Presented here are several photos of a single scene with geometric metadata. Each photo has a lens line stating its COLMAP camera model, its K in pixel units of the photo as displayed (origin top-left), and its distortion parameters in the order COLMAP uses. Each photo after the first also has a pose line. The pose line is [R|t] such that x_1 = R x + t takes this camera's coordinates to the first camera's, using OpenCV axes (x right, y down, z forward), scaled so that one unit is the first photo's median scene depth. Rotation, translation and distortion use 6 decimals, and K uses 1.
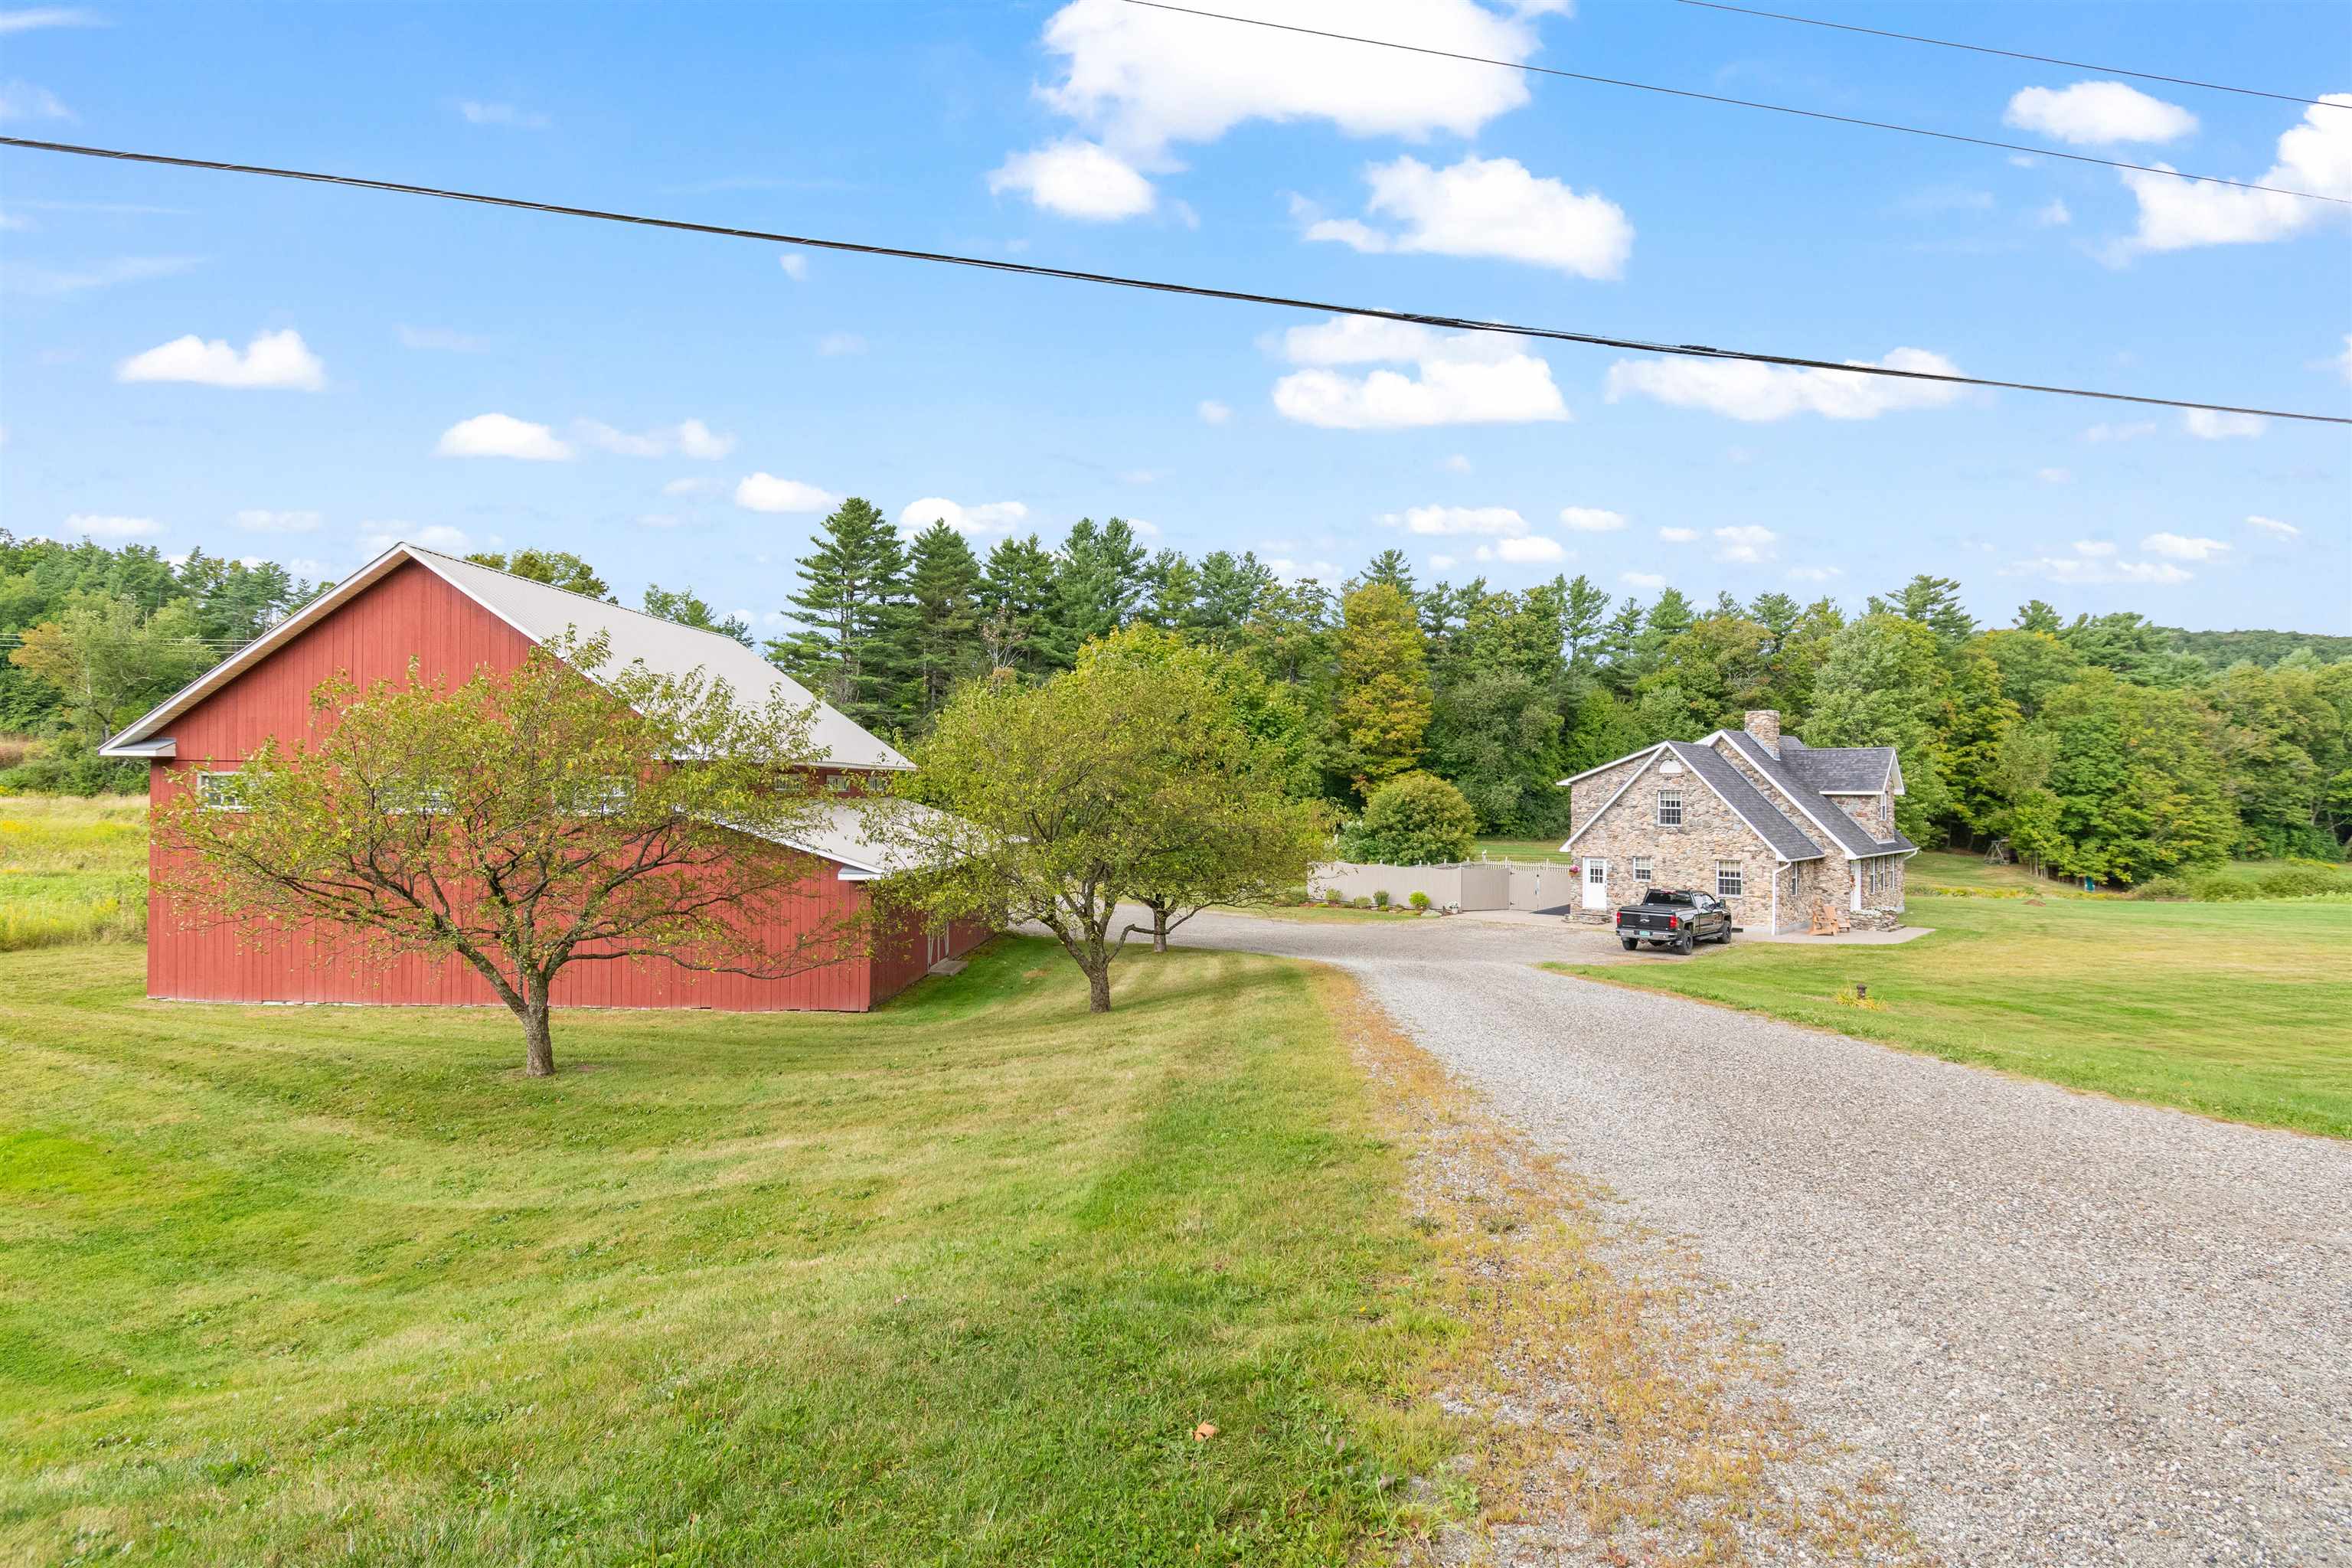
lens RADIAL K [[1360.0, 0, 1150.7], [0, 1360.0, 770.0], [0, 0, 1]] dist [0.002181, -0.001567]
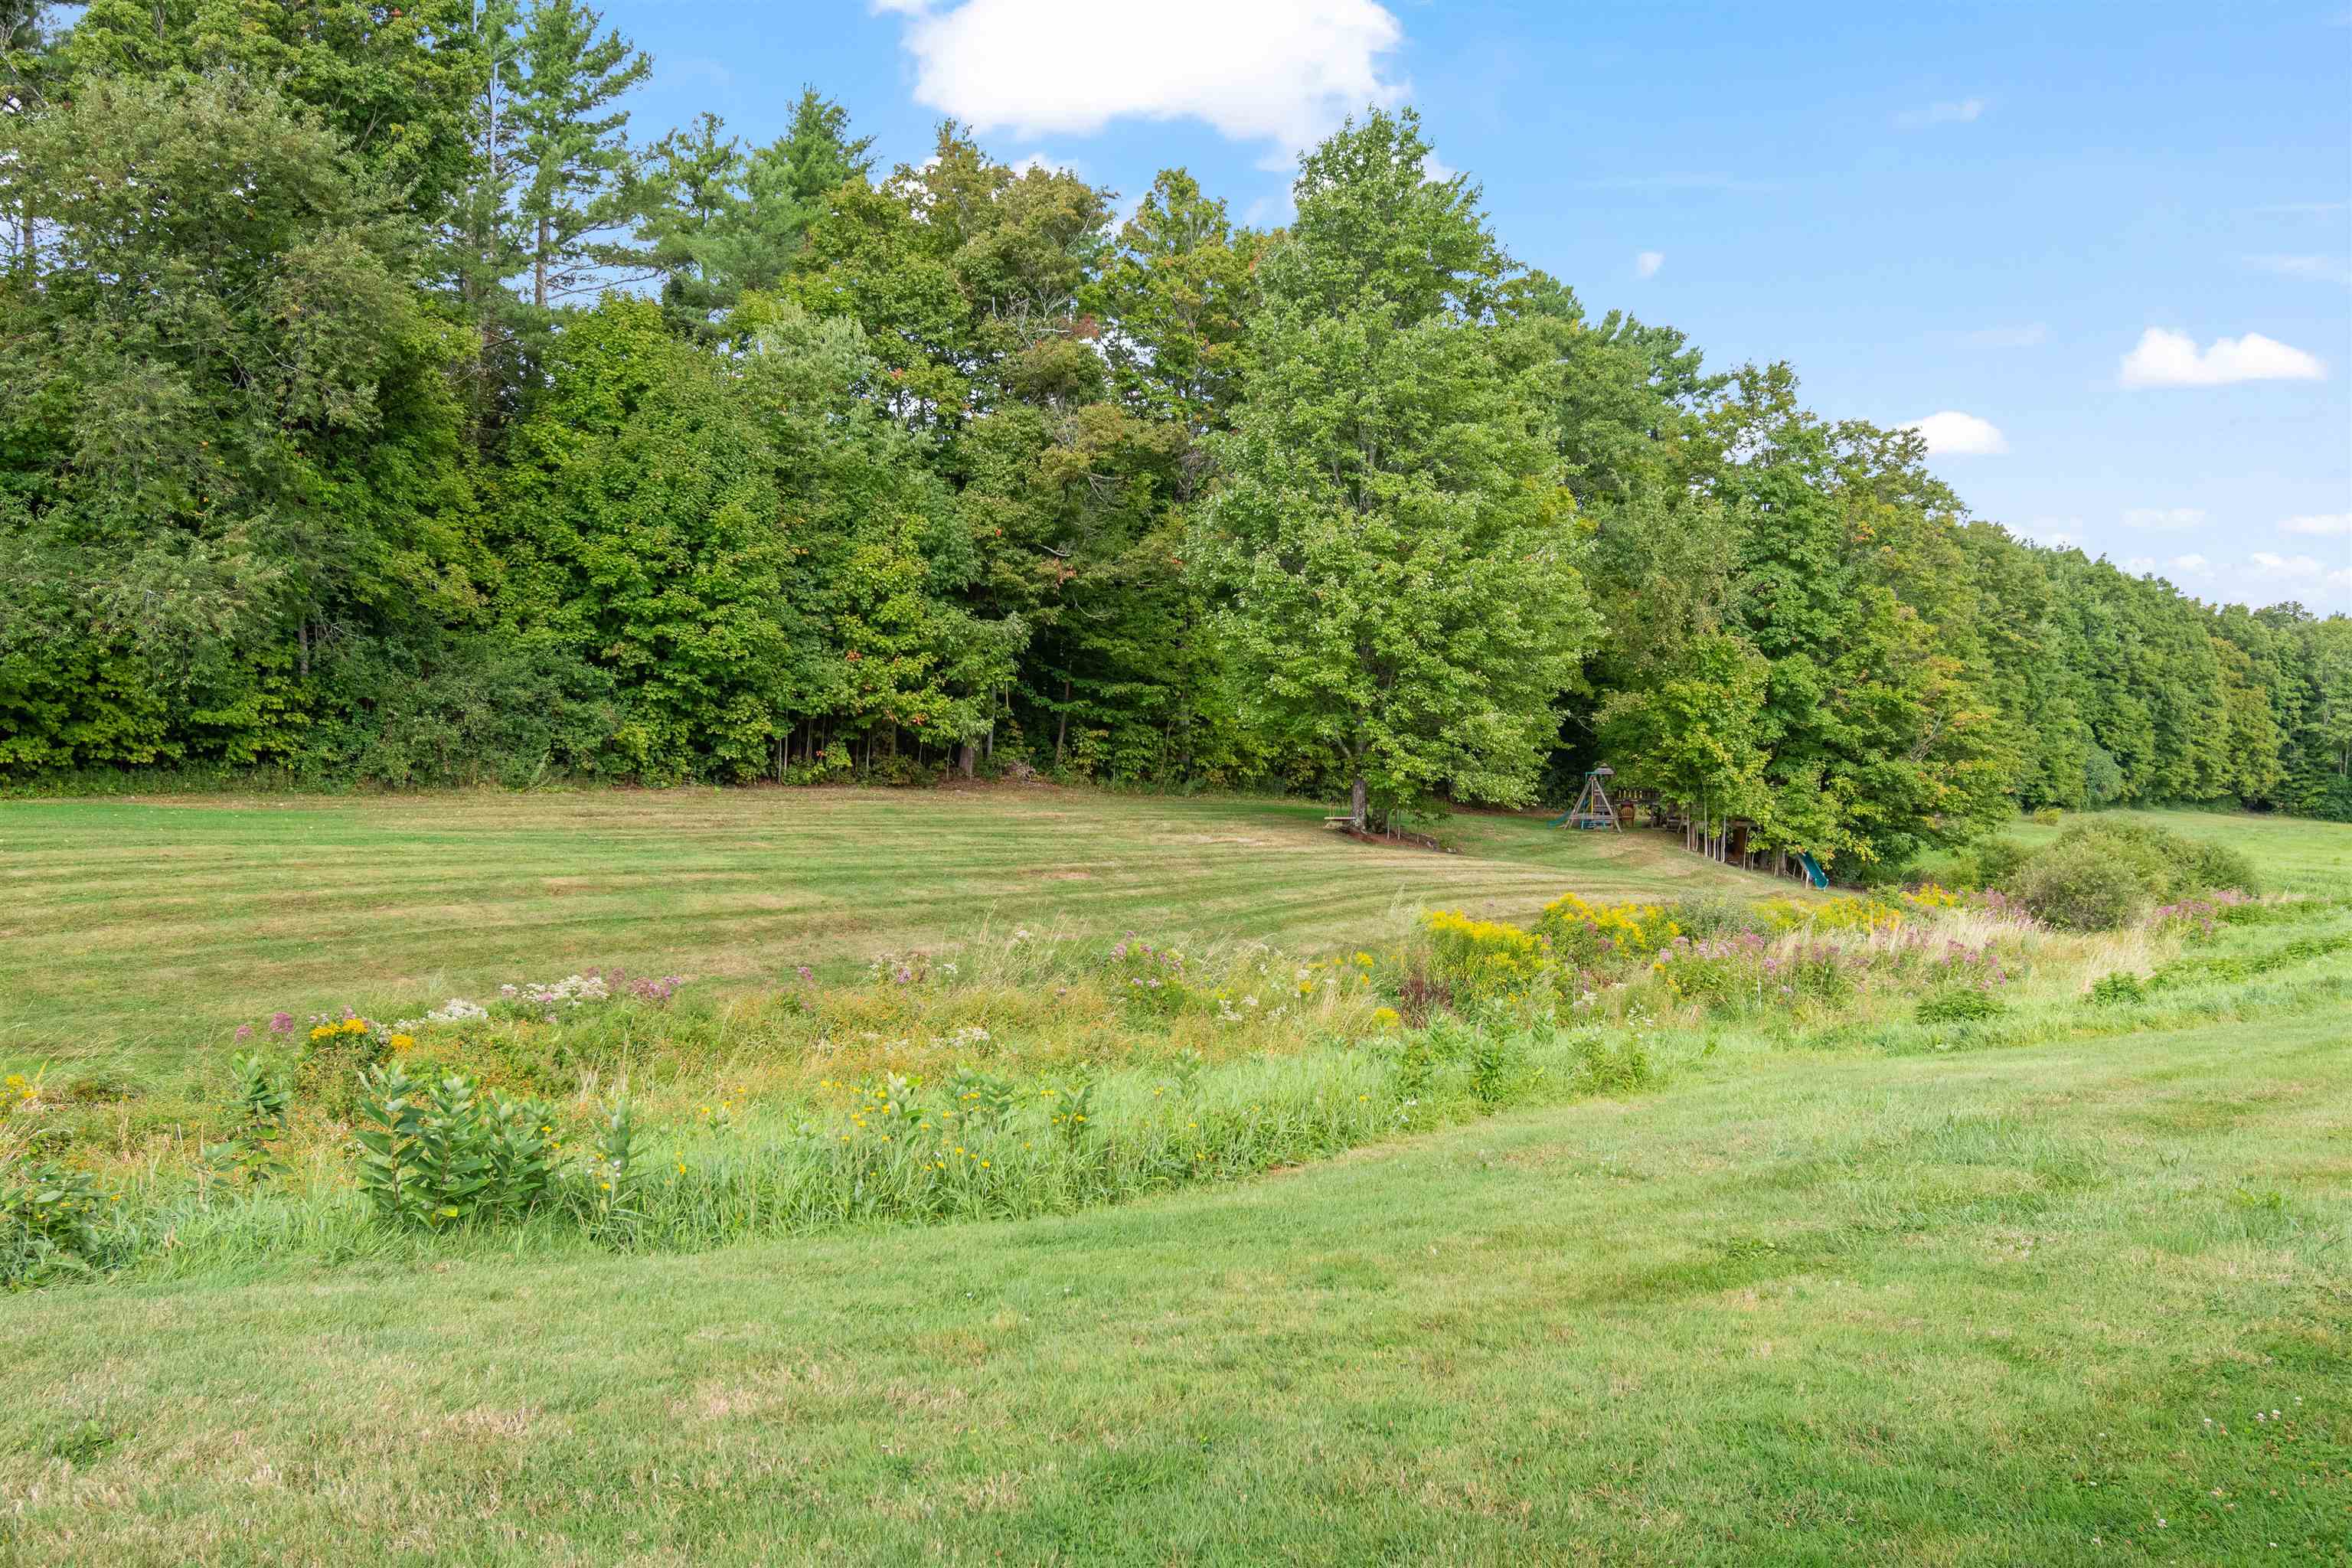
lens RADIAL K [[1947.4, 0, 1191.1], [0, 1947.4, 787.8], [0, 0, 1]] dist [0.000175, -0.002308]
pose [[0.830614, -0.017055, 0.556588, 0.212040], [0.000342, 0.999546, 0.030118, 0.041575], [-0.556849, -0.024826, 0.830243, 0.621472]]
